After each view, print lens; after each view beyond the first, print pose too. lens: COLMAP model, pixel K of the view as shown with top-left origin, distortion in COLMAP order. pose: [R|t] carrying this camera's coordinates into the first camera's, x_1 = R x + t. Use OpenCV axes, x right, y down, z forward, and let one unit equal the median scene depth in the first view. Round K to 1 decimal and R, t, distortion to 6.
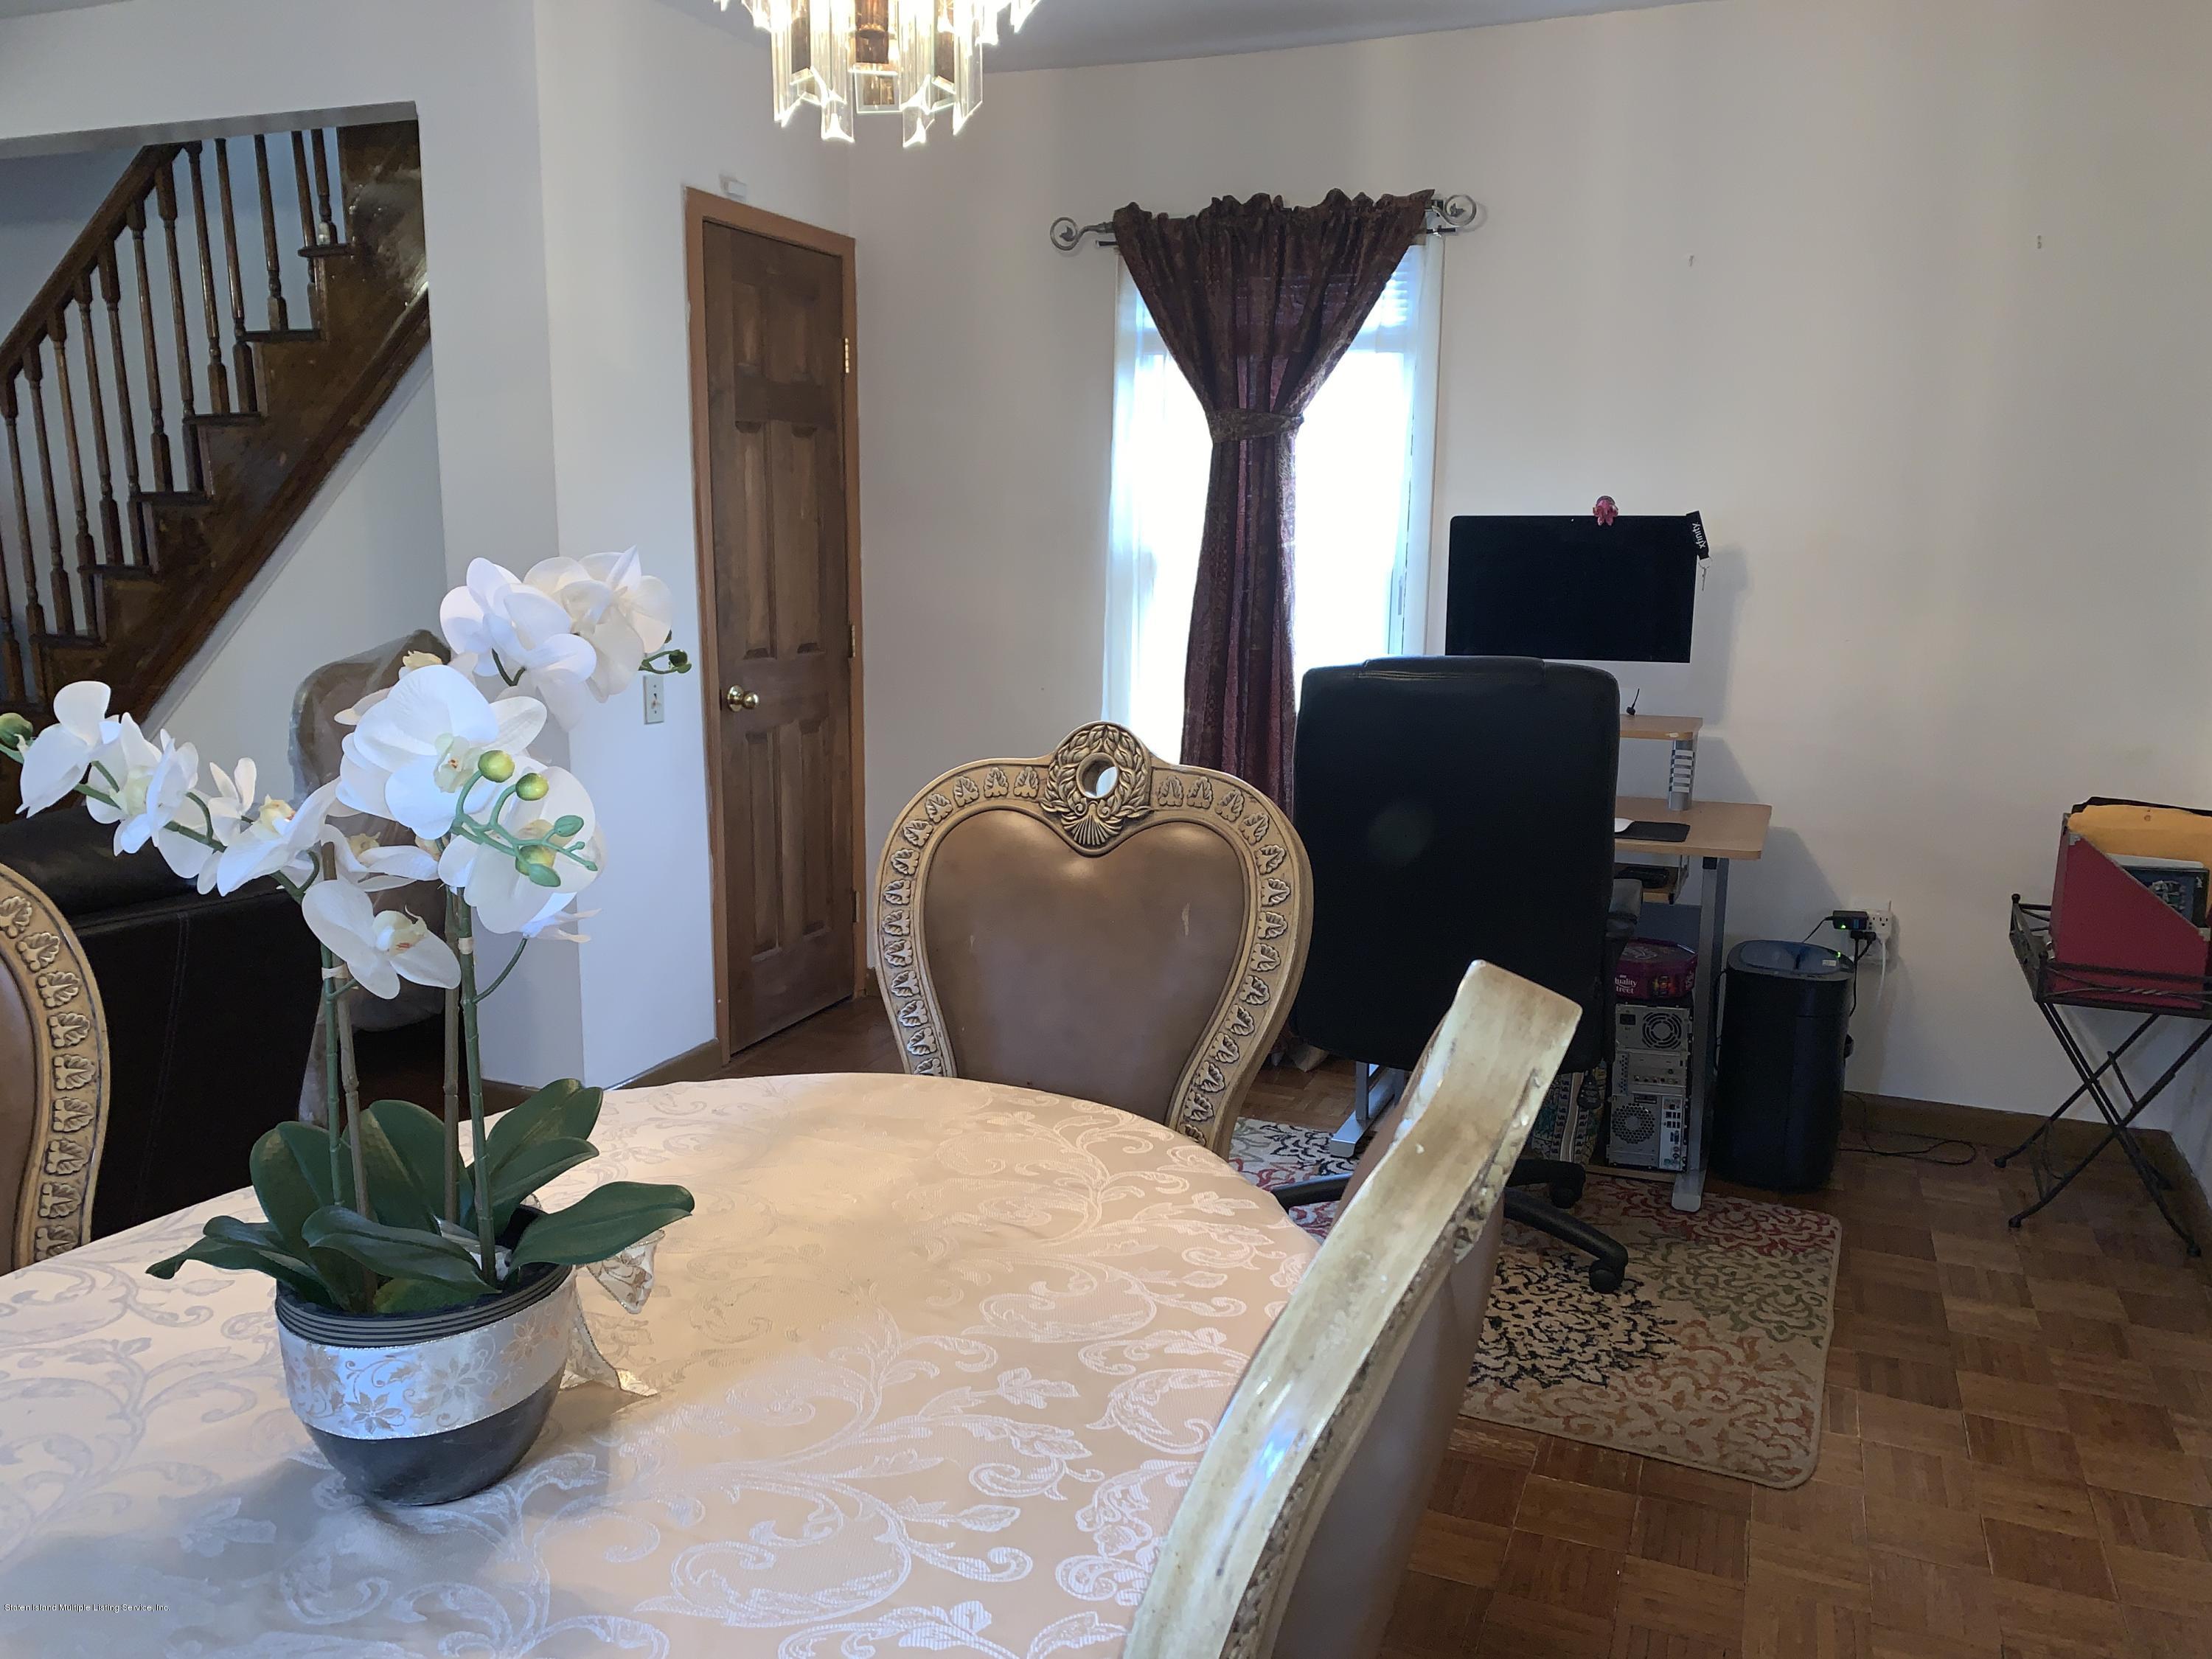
lens RADIAL K [[1688.9, 0, 1085.6], [0, 1688.9, 830.8], [0, 0, 1]] dist [0.027410, -0.031907]
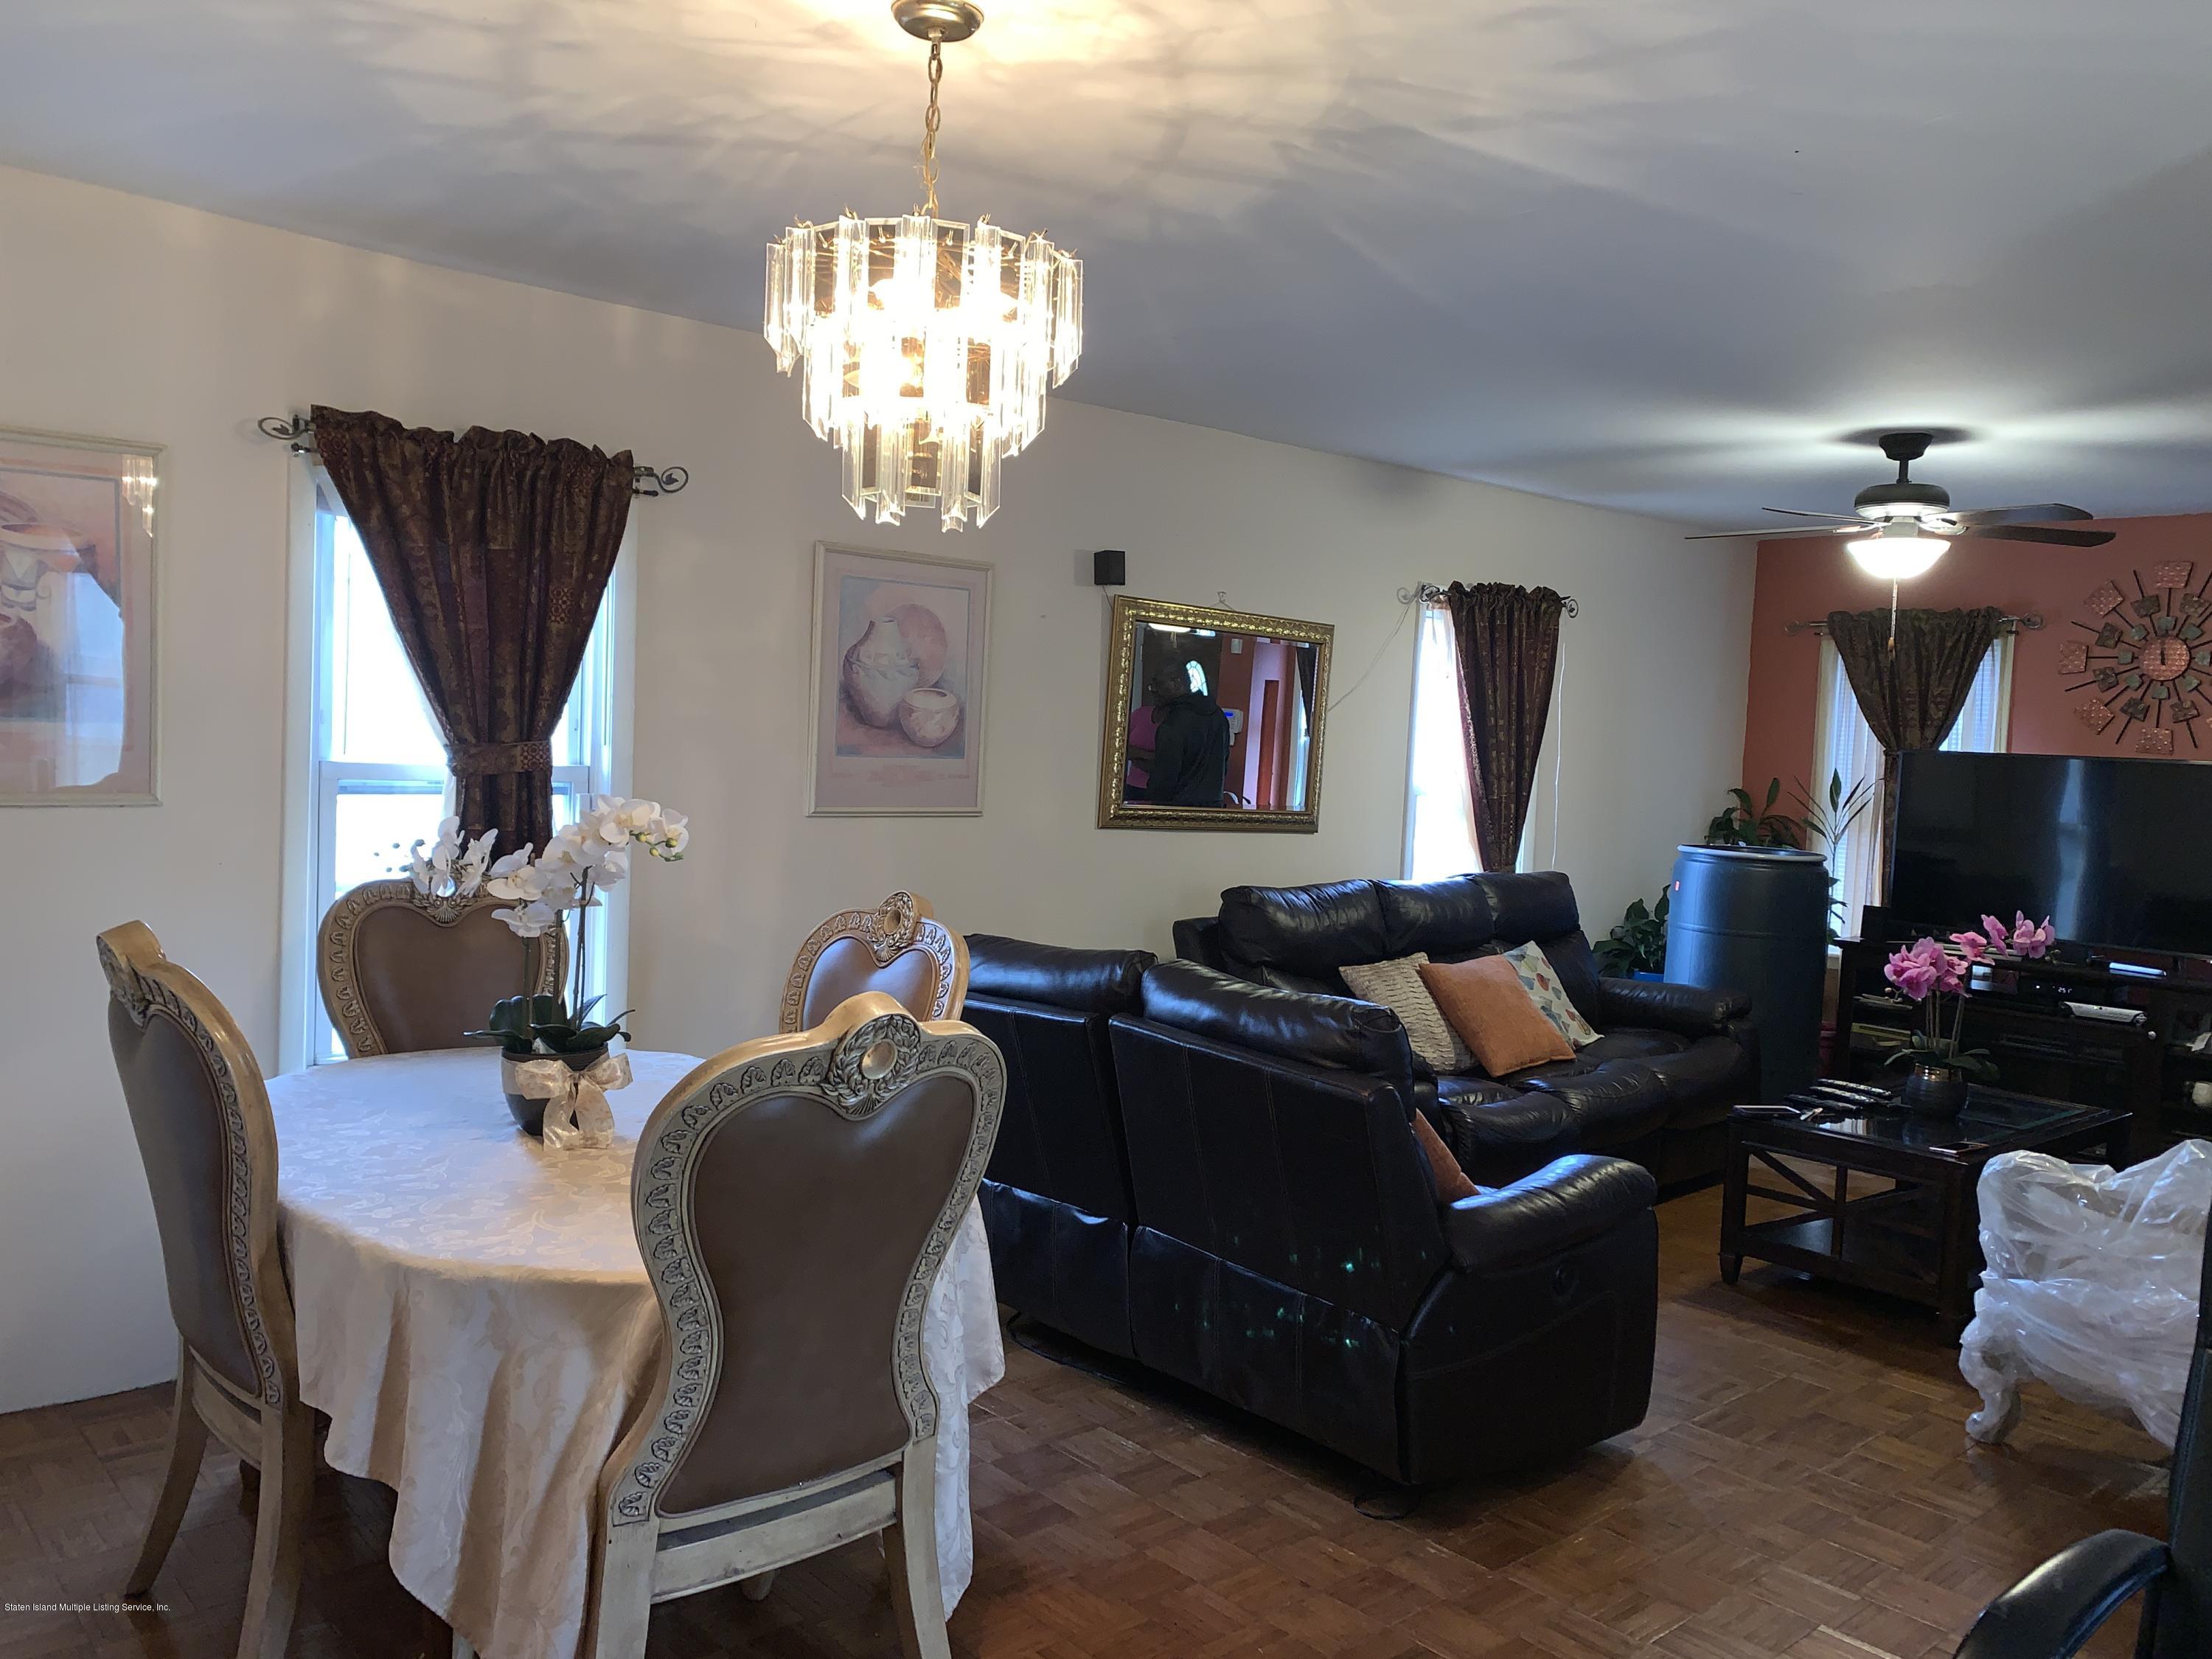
lens RADIAL K [[1688.9, 0, 1126.7], [0, 1688.9, 817.3], [0, 0, 1]] dist [0.027410, -0.031907]
pose [[-0.430165, 0.015935, -0.902610, 0.421554], [-0.206337, 0.971642, 0.115489, -0.153999], [0.878853, 0.235921, -0.414678, 0.721481]]
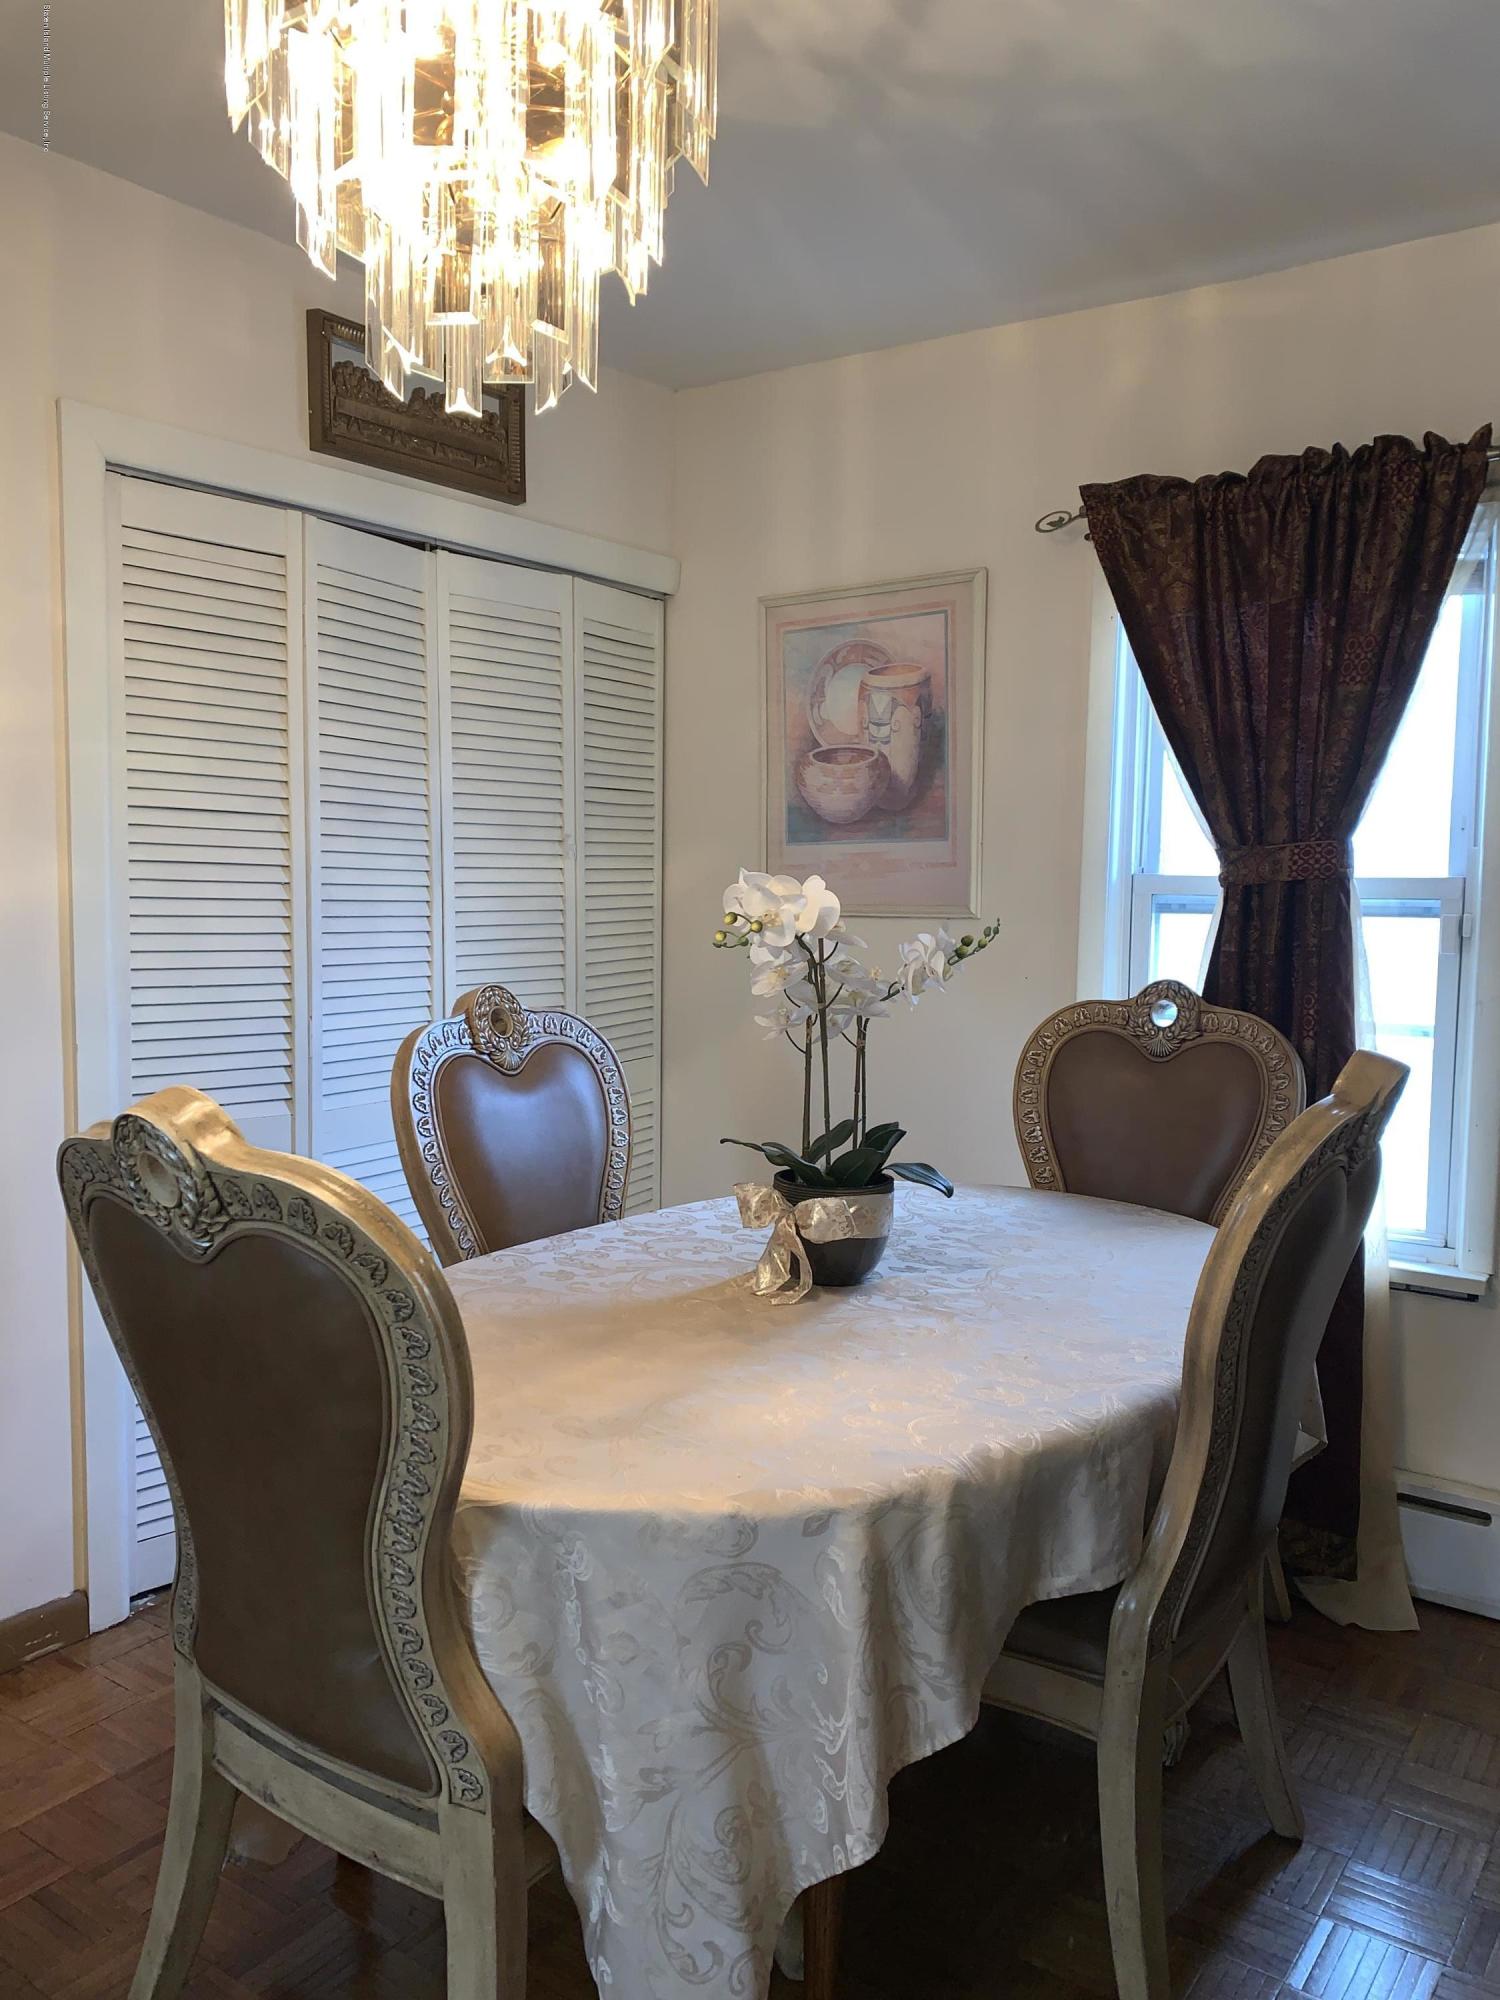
lens RADIAL K [[1527.1, 0, 725.9], [0, 1527.1, 1018.6], [0, 0, 1]] dist [0.027410, -0.031907]
pose [[-0.974379, -0.040718, 0.221197, -0.173058], [0.020260, 0.963588, 0.266623, -0.127970], [-0.223999, 0.264274, -0.938074, 0.734929]]
